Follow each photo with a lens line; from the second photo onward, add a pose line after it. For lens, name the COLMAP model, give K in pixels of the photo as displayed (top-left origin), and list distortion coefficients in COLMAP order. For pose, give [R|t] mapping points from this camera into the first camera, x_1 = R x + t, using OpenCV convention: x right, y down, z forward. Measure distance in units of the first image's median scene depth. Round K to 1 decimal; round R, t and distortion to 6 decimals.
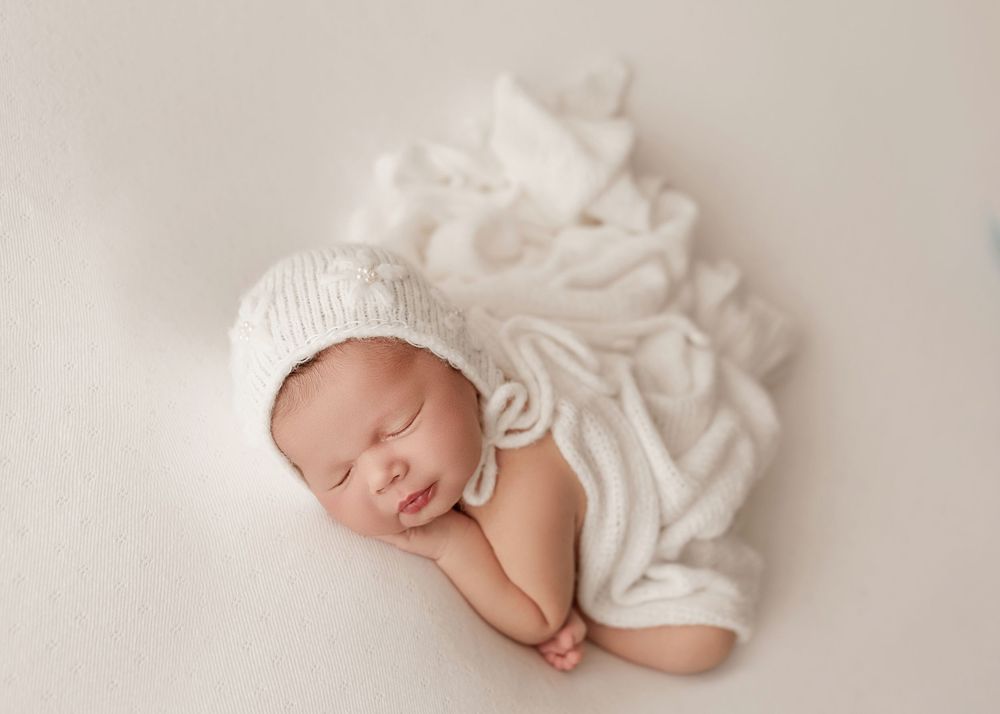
lens RADIAL K [[1193.5, 0, 541.9], [0, 1193.5, 357.1], [0, 0, 1]] dist [-0.025790, -0.057491]
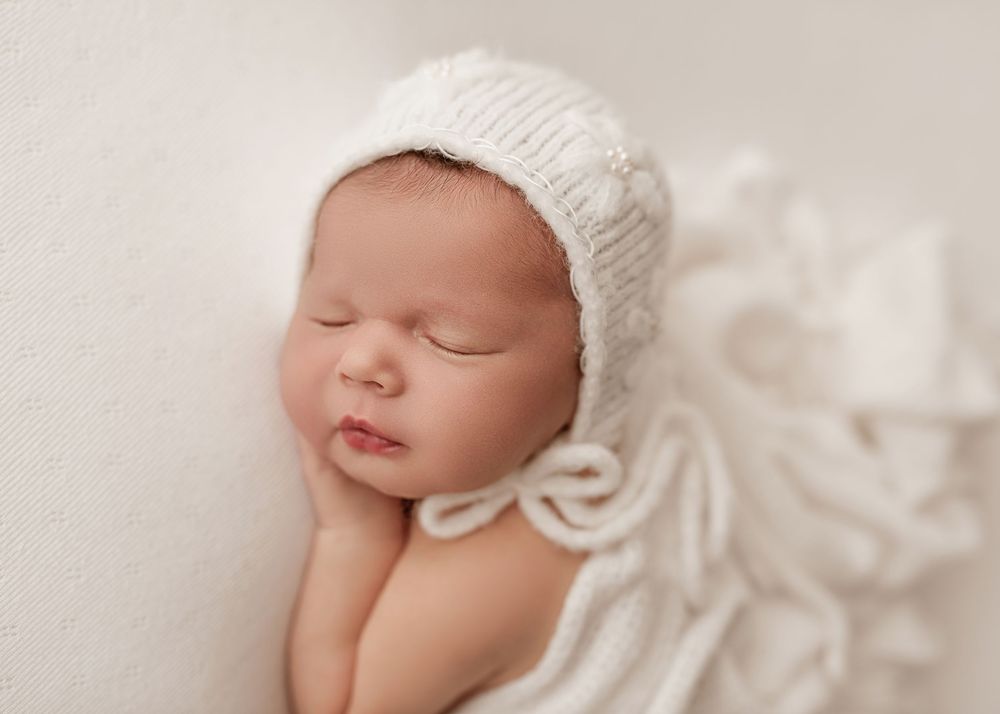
lens RADIAL K [[1193.5, 0, 541.9], [0, 1193.5, 357.1], [0, 0, 1]] dist [-0.025790, -0.057491]
pose [[0.577237, 0.800213, -0.162656, 0.011857], [-0.812484, 0.582753, -0.016409, 0.032759], [0.081658, 0.141627, 0.986546, 0.387754]]
